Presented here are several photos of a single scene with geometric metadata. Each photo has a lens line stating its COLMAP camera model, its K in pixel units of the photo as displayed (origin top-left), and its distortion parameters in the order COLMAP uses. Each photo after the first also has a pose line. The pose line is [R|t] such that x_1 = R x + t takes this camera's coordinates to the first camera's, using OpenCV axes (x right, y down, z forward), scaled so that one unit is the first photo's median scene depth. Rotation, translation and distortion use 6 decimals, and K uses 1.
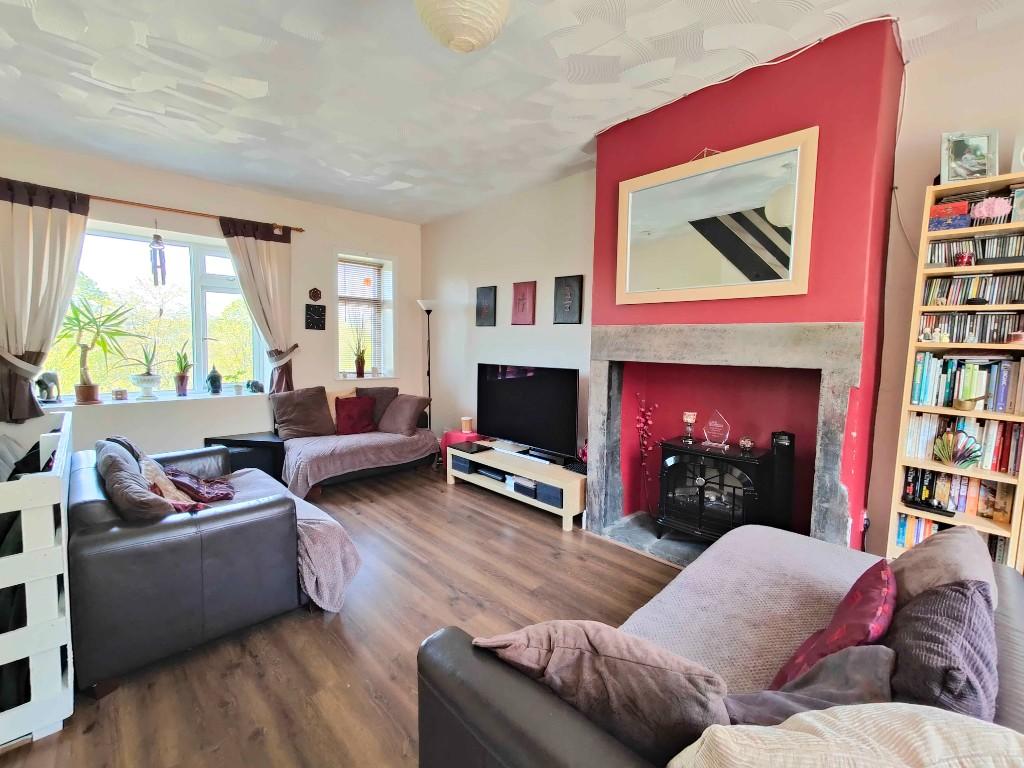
lens RADIAL K [[447.4, 0, 510.7], [0, 447.4, 382.3], [0, 0, 1]] dist [0.002312, 0.001098]
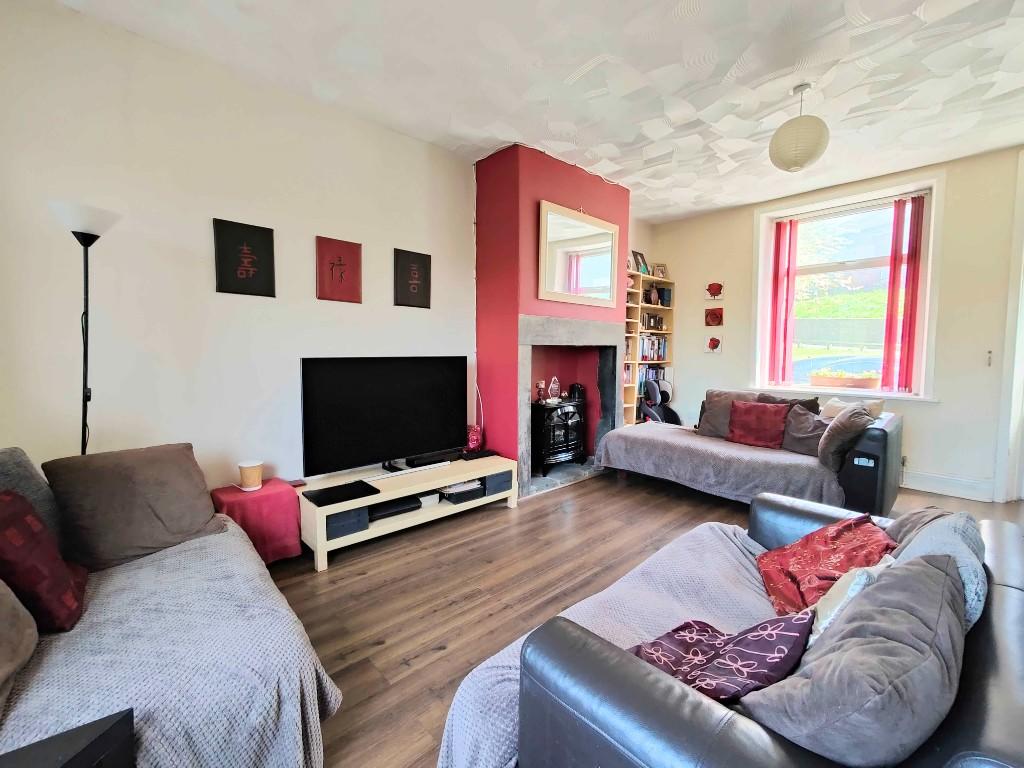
lens RADIAL K [[447.4, 0, 511.1], [0, 447.4, 379.1], [0, 0, 1]] dist [0.002312, 0.001098]
pose [[0.016164, -0.085995, 0.996164, -0.791588], [0.082350, 0.993024, 0.084387, -0.051845], [-0.996472, 0.080671, 0.023133, 0.839908]]
